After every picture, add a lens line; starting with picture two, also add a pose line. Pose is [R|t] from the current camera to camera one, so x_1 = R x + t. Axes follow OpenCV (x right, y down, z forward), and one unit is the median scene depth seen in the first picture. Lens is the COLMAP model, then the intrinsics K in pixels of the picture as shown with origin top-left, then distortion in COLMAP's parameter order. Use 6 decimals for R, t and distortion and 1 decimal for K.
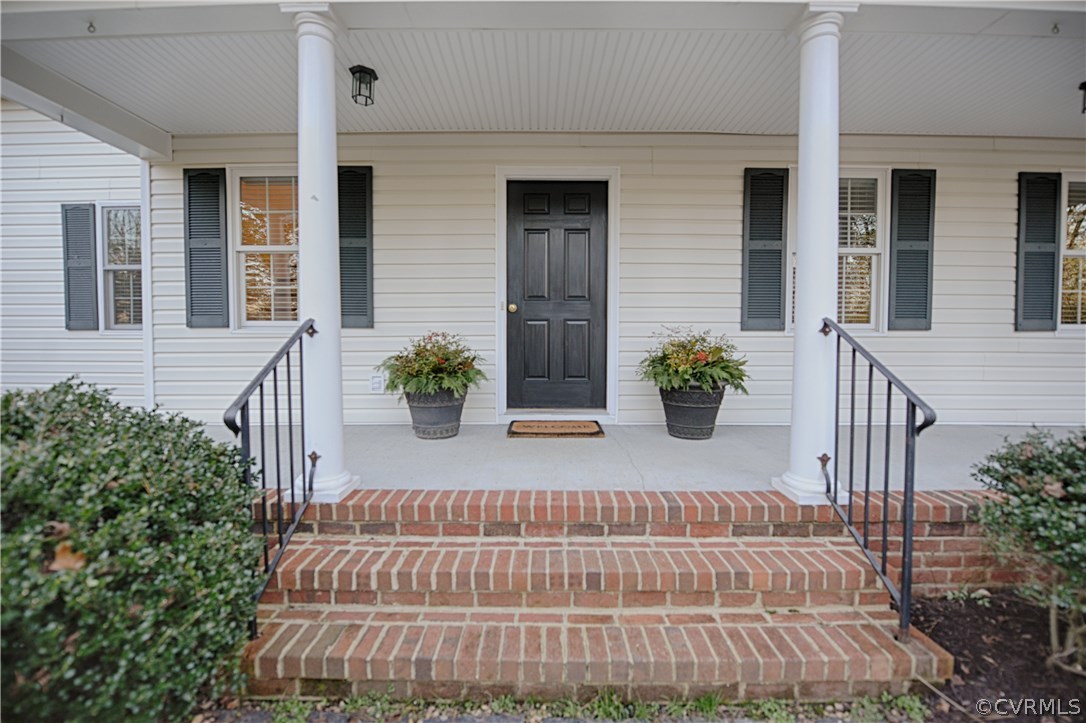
lens RADIAL K [[434.2, 0, 544.0], [0, 434.2, 358.5], [0, 0, 1]] dist [-0.012261, -0.003817]
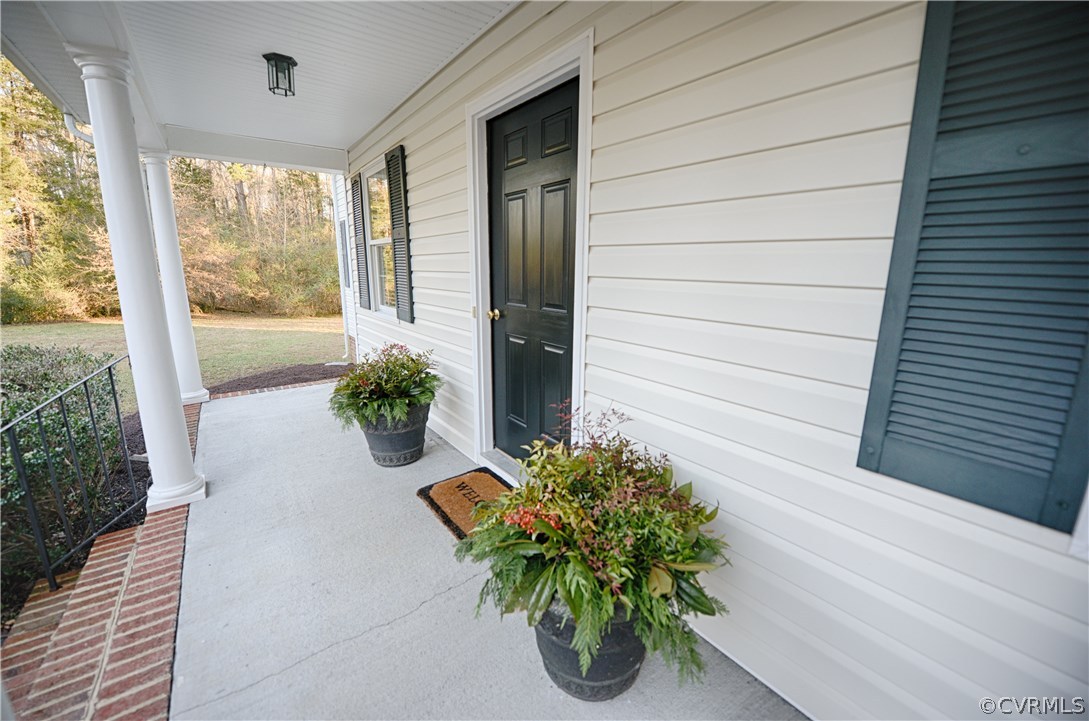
lens RADIAL K [[435.4, 0, 545.5], [0, 435.4, 357.5], [0, 0, 1]] dist [-0.012261, -0.003817]
pose [[0.608195, 0.167607, -0.775891, 0.540269], [-0.046516, 0.983300, 0.175949, -0.178811], [0.792424, -0.070920, 0.605834, 0.649316]]
